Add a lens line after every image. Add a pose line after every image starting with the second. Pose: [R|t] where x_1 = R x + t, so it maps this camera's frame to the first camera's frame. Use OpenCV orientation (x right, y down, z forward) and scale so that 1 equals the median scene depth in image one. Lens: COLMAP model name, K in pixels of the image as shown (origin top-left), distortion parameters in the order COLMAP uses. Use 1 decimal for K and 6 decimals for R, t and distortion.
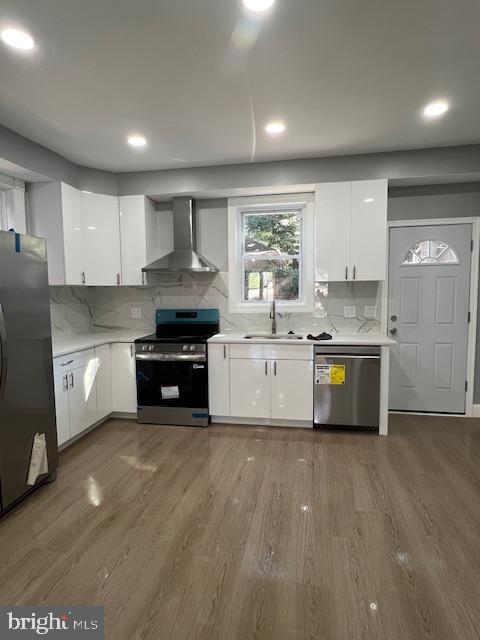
lens RADIAL K [[357.3, 0, 240.0], [0, 357.3, 320.0], [0, 0, 1]] dist [-0.001968, 0.000343]
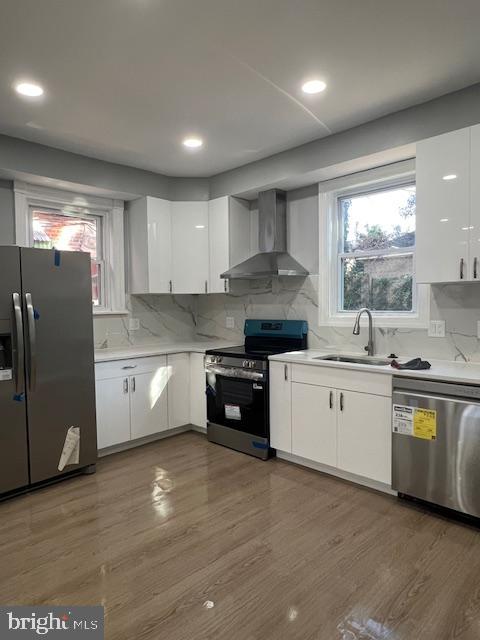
lens RADIAL K [[415.0, 0, 240.0], [0, 415.0, 320.0], [0, 0, 1]] dist [-0.001106, -0.001936]
pose [[0.809901, 0.024378, -0.586060, 0.413106], [-0.041991, 0.998982, -0.016475, -0.010773], [0.585062, 0.037952, 0.810100, 0.162587]]
